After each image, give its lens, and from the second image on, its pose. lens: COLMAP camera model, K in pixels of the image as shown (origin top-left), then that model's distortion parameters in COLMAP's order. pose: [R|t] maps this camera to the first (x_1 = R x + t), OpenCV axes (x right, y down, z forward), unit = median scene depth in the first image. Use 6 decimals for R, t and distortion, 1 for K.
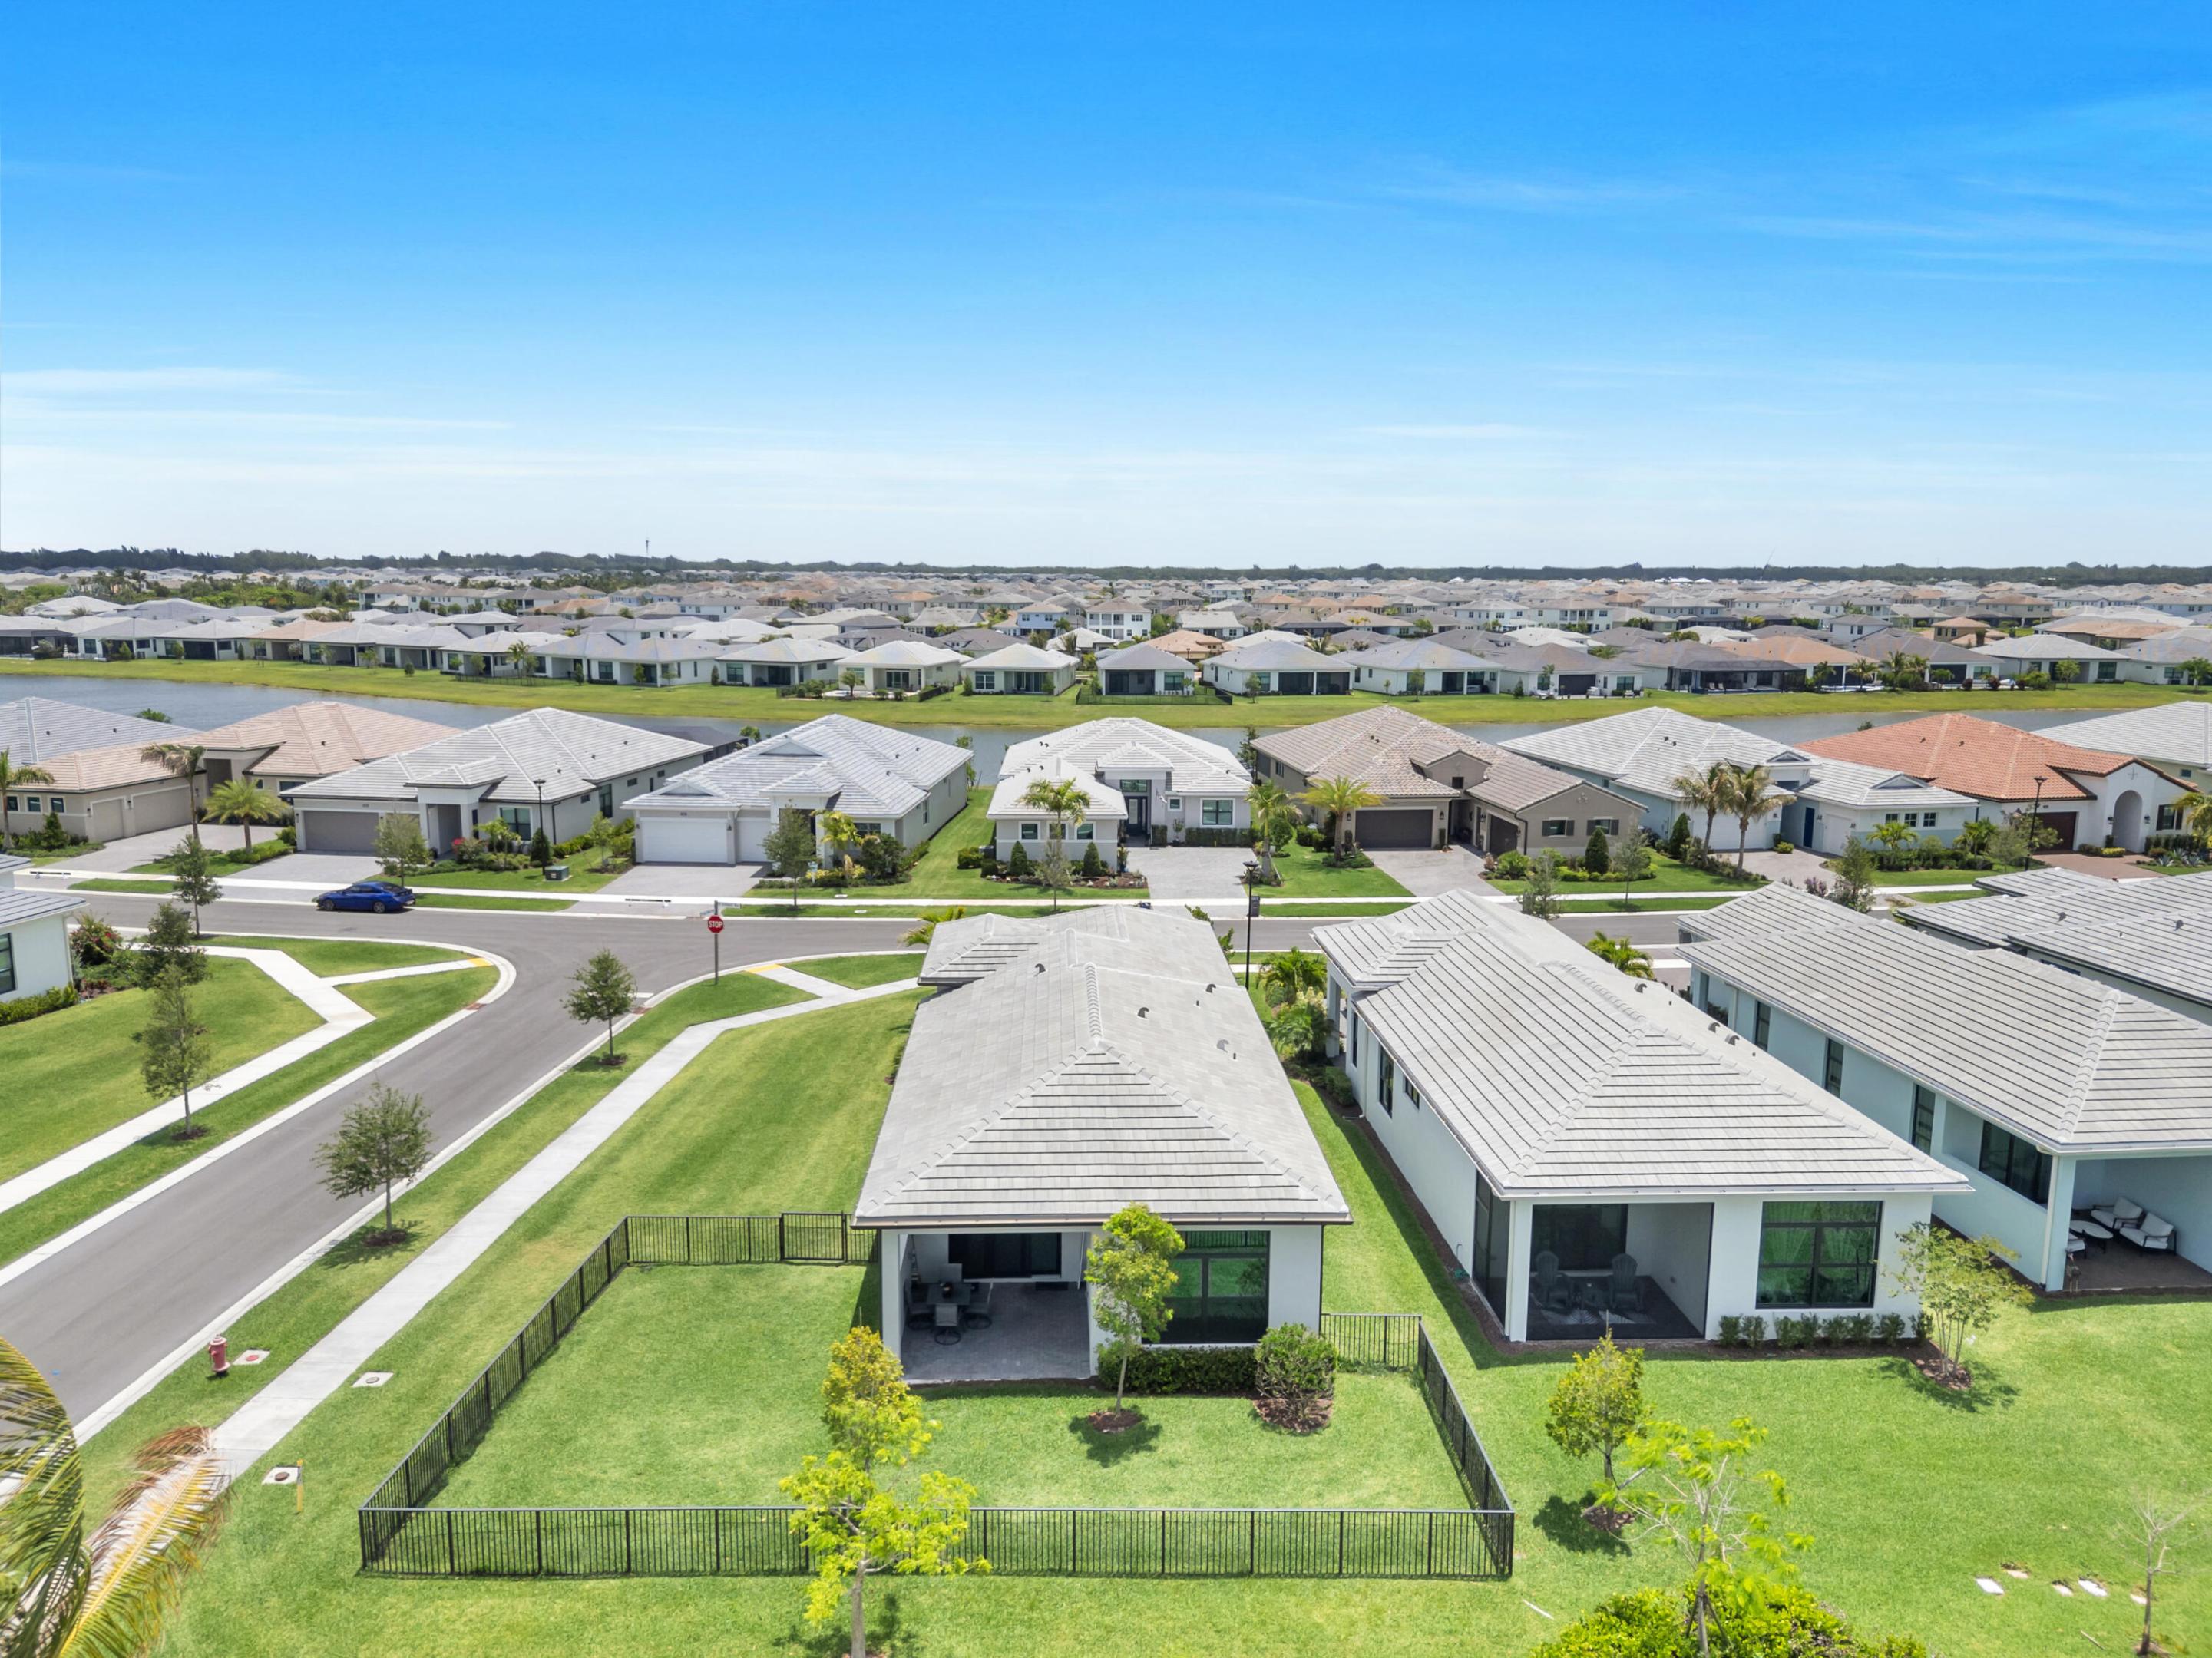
lens RADIAL K [[1592.1, 0, 1125.6], [0, 1592.1, 836.6], [0, 0, 1]] dist [0.051783, -0.046243]
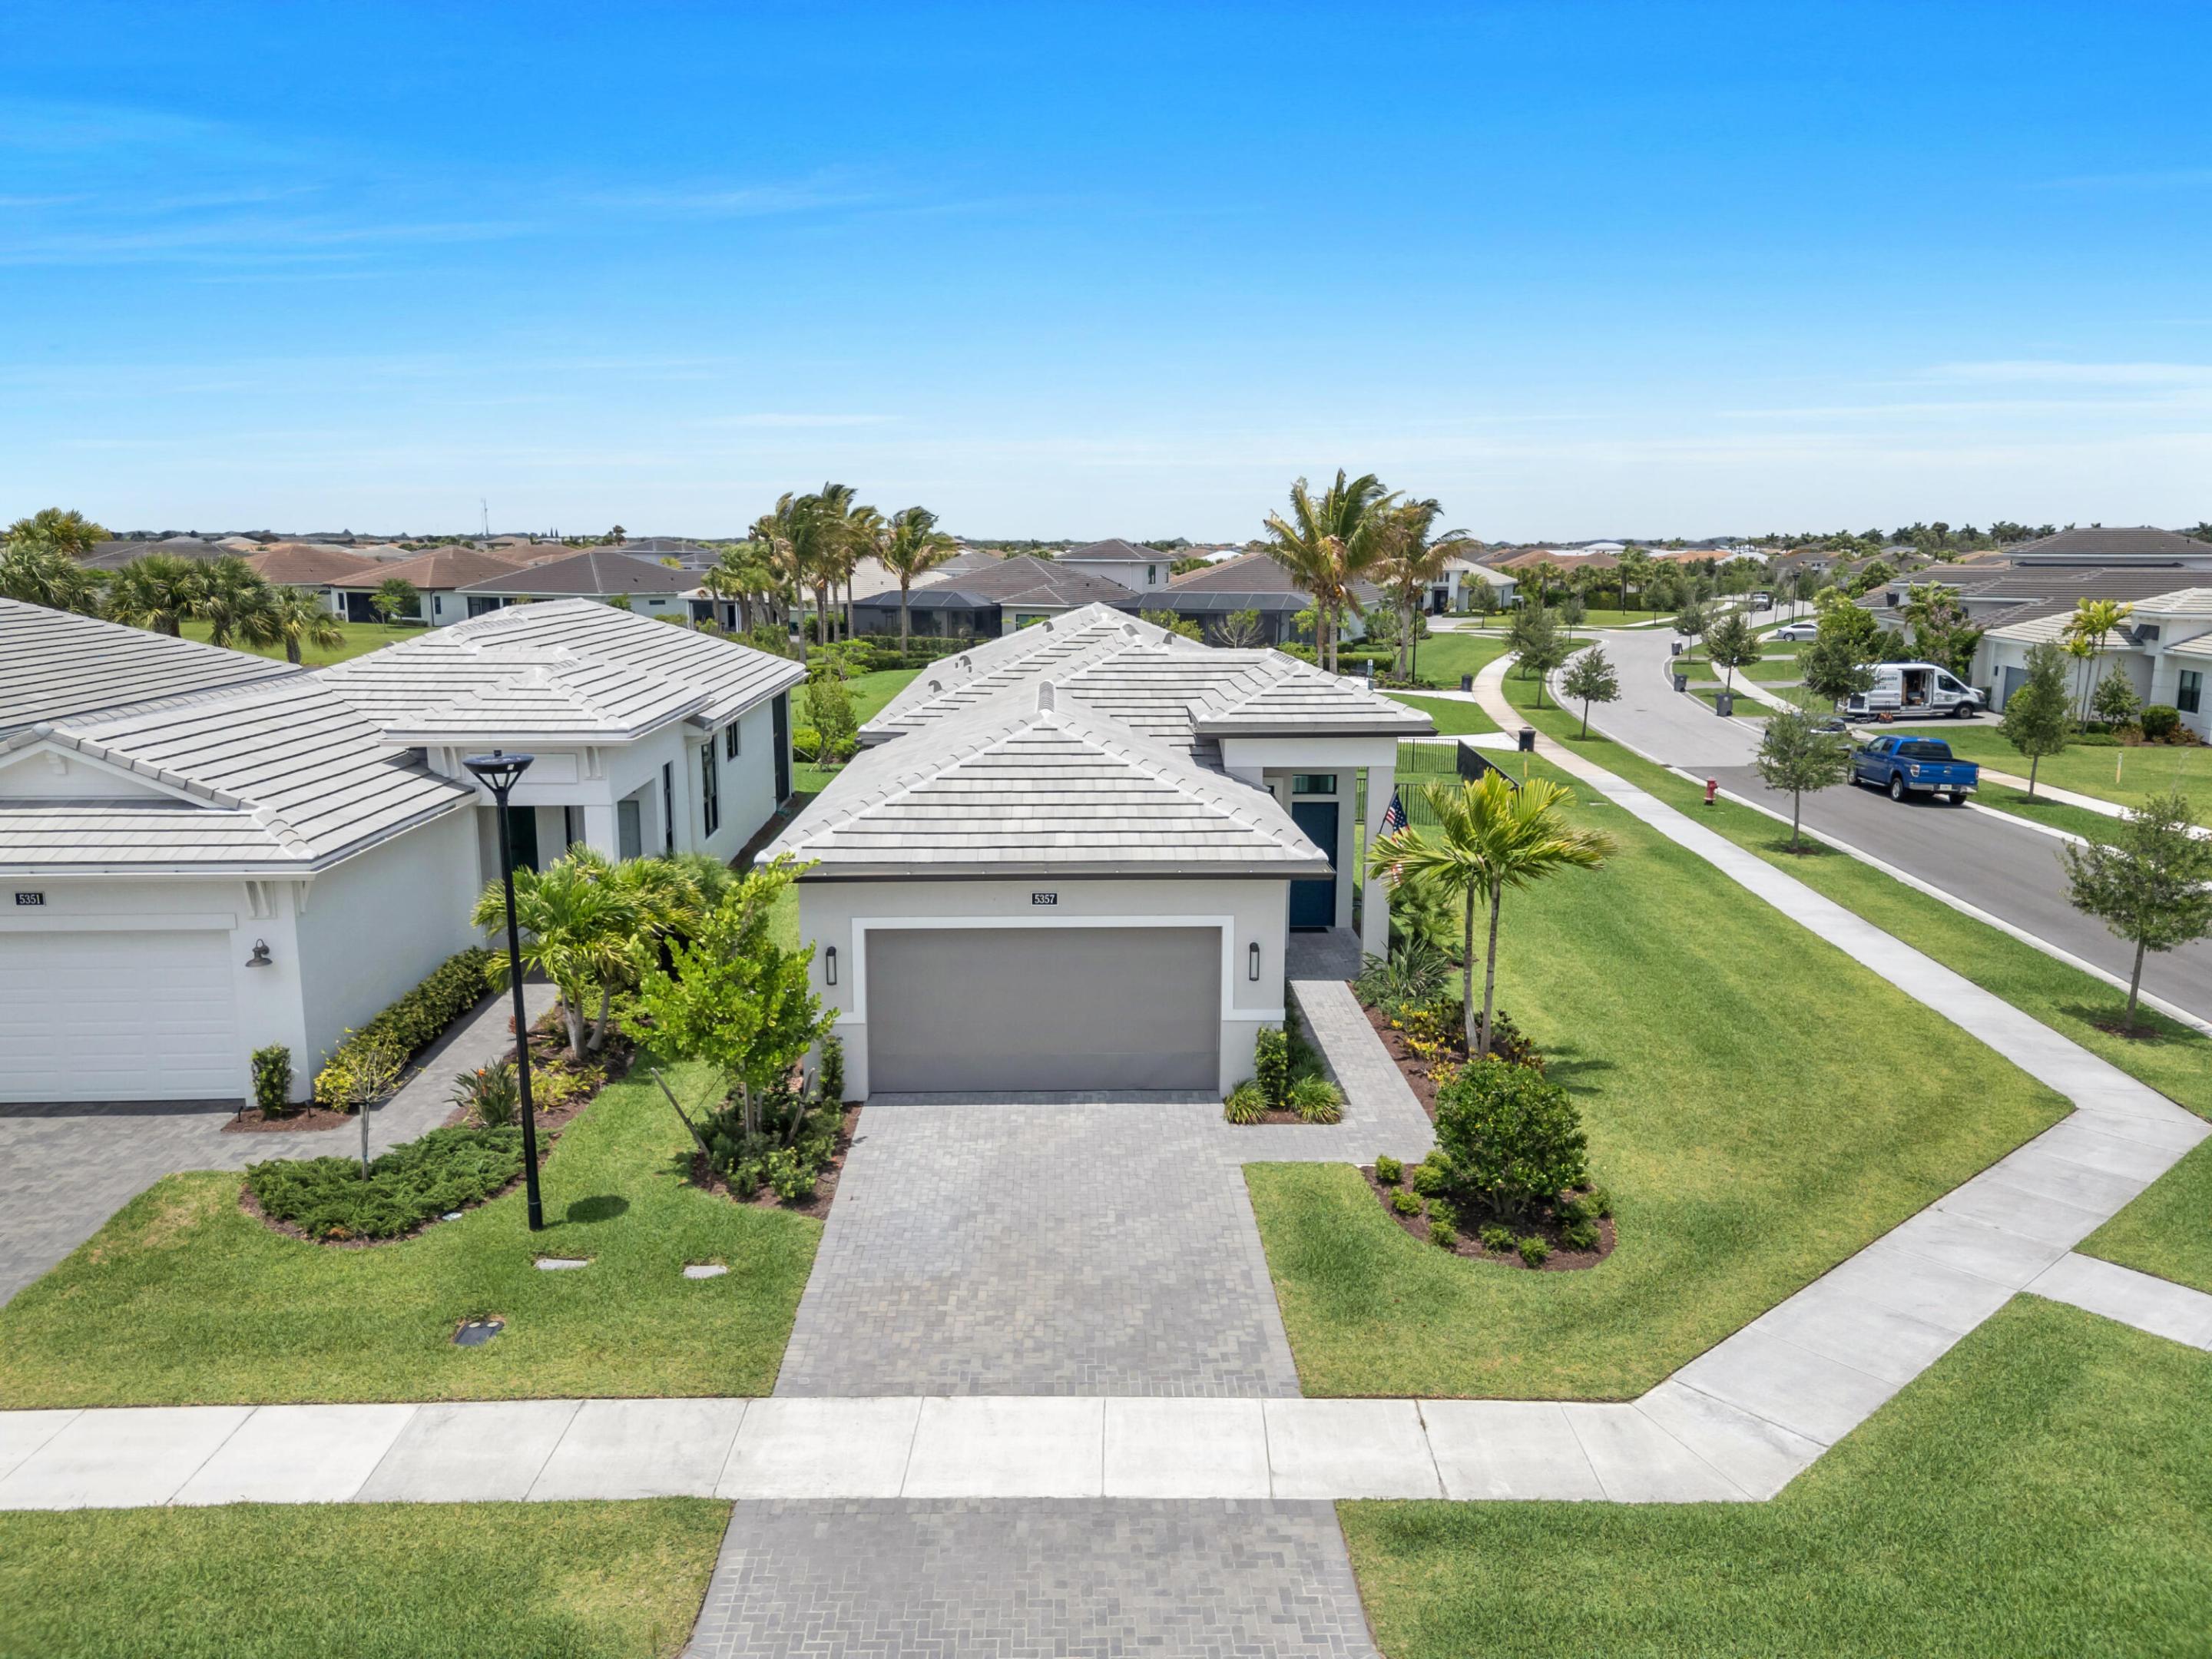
lens RADIAL K [[1592.3, 0, 1133.2], [0, 1592.3, 787.3], [0, 0, 1]] dist [0.051783, -0.046243]
pose [[-0.999933, -0.005037, -0.010432, -0.016838], [-0.008049, 0.949746, 0.312919, -0.049914], [0.008332, 0.312982, -0.949723, 0.979091]]
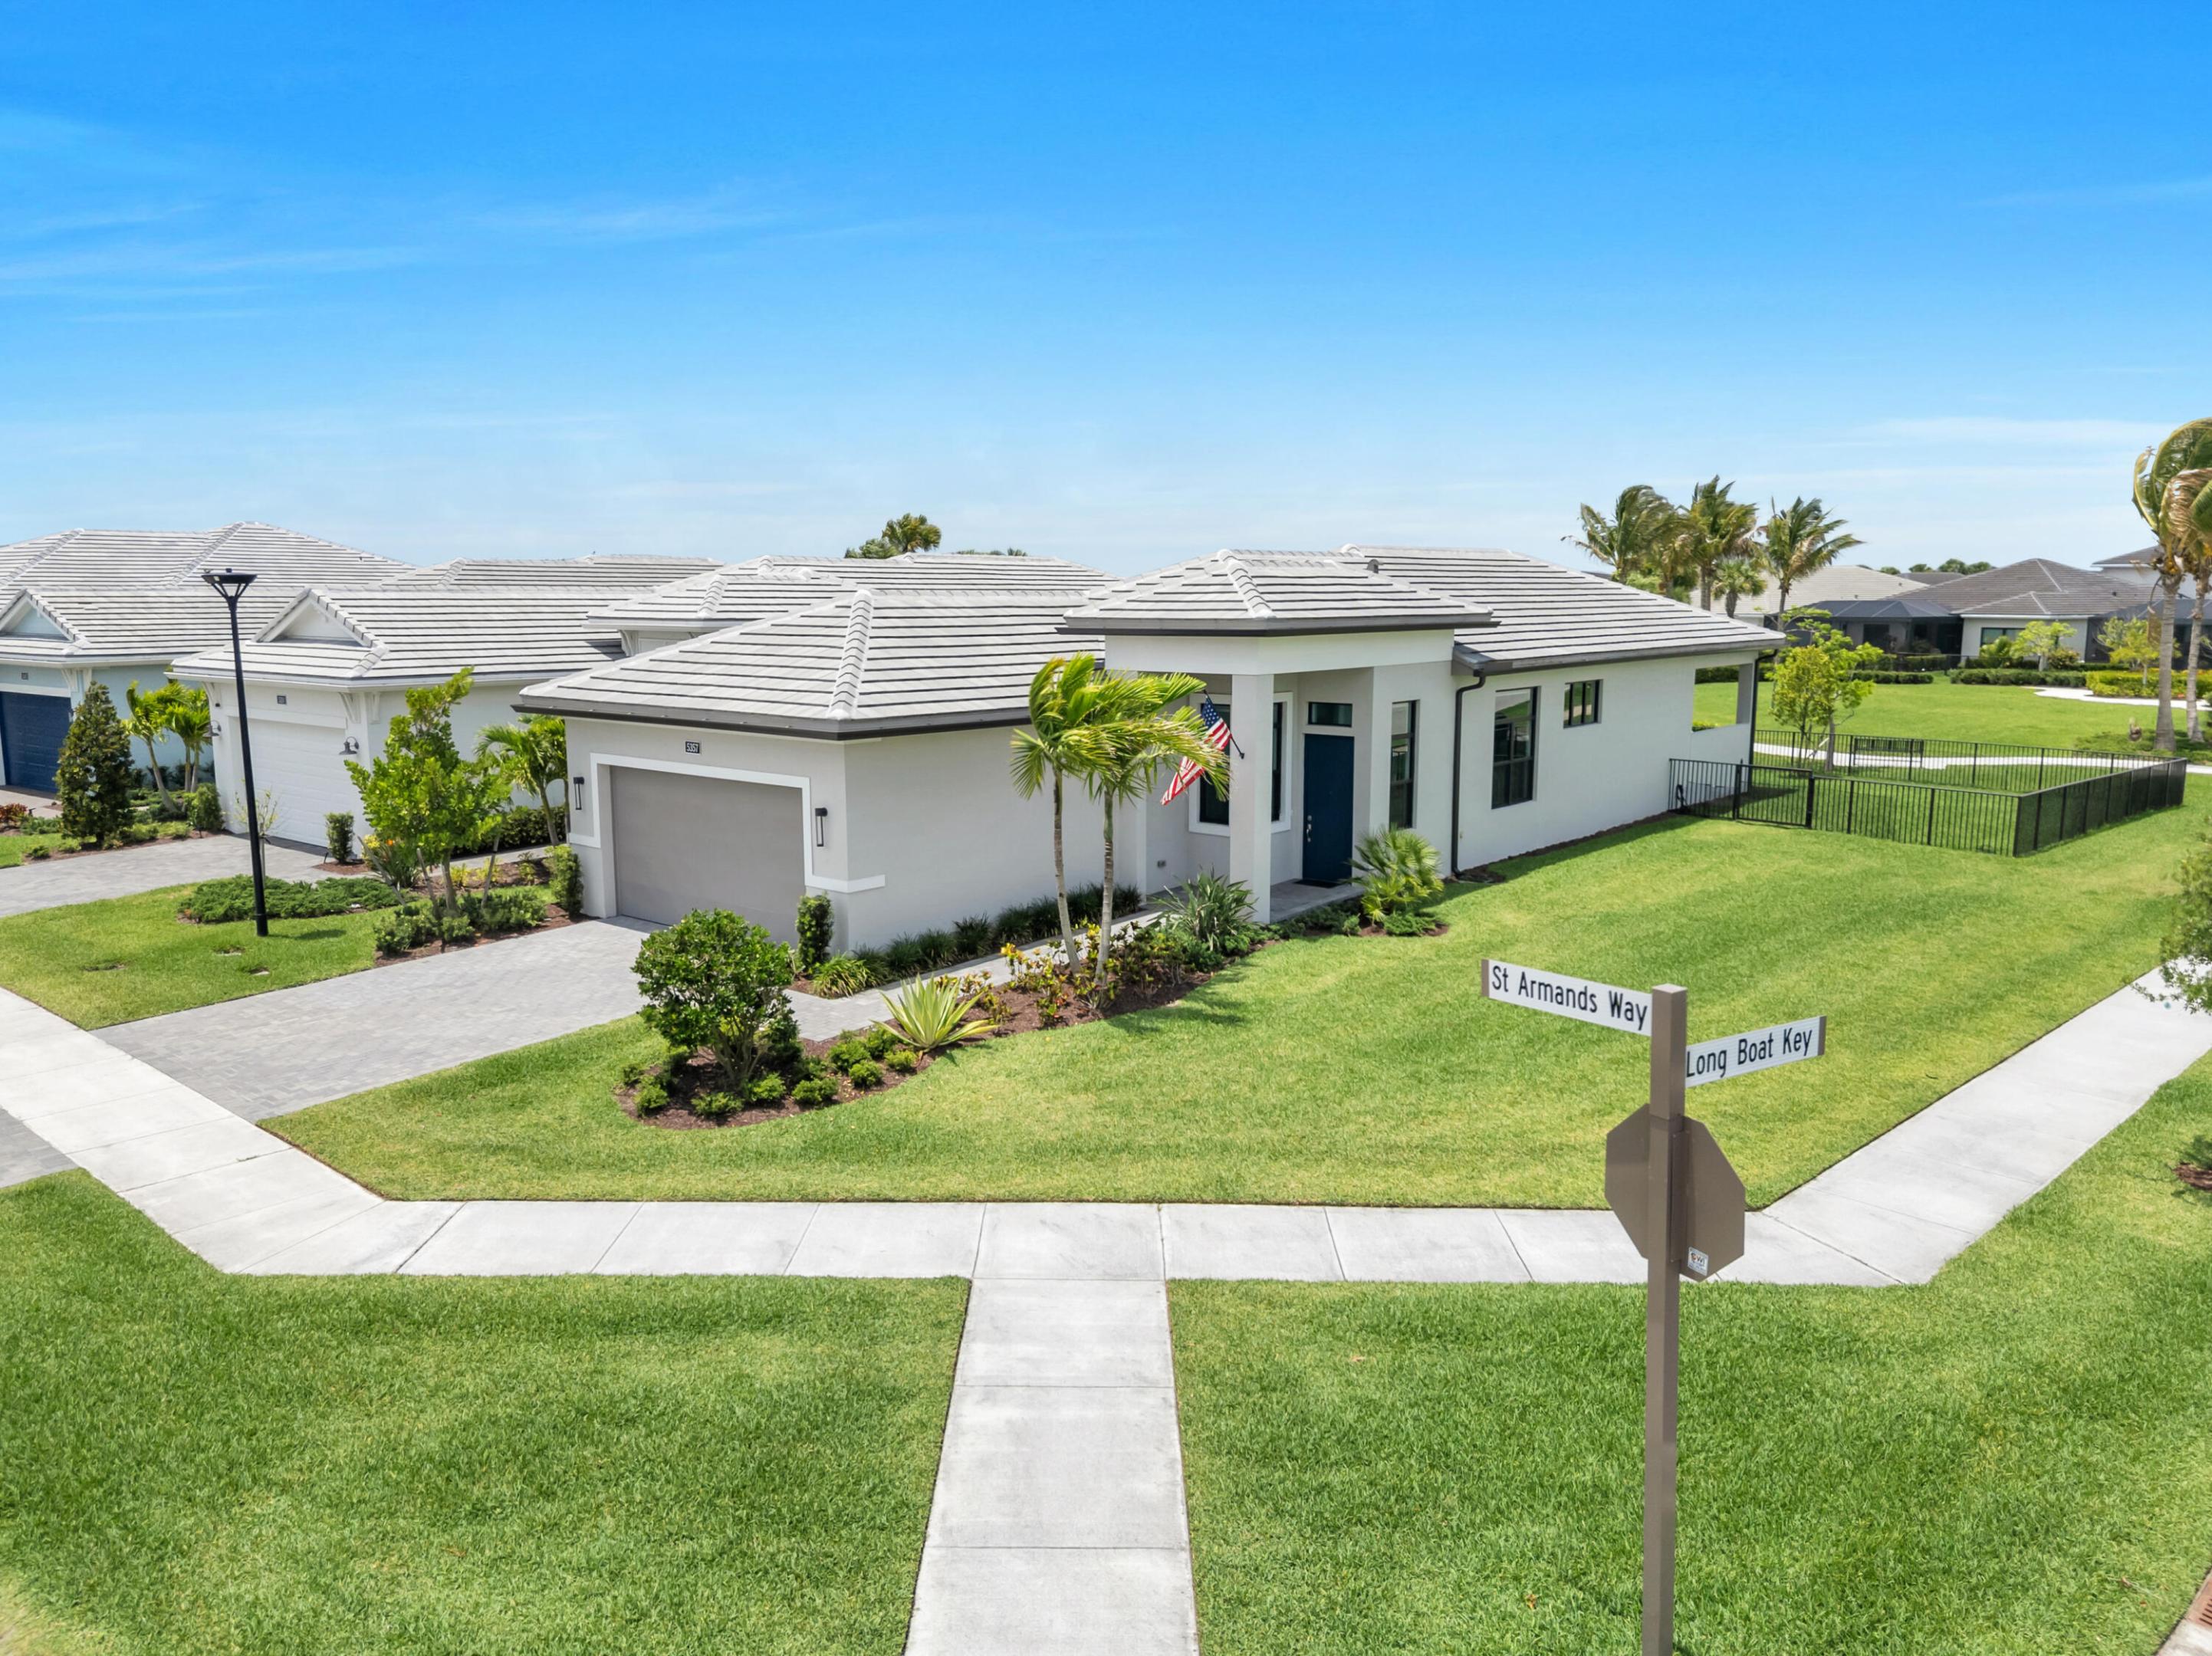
lens RADIAL K [[1592.2, 0, 1092.7], [0, 1592.2, 838.6], [0, 0, 1]] dist [0.051783, -0.046243]
pose [[-0.737788, -0.103038, 0.667122, -0.241775], [0.111390, 0.956150, 0.270868, -0.003264], [-0.665778, 0.274154, -0.693959, 0.887914]]
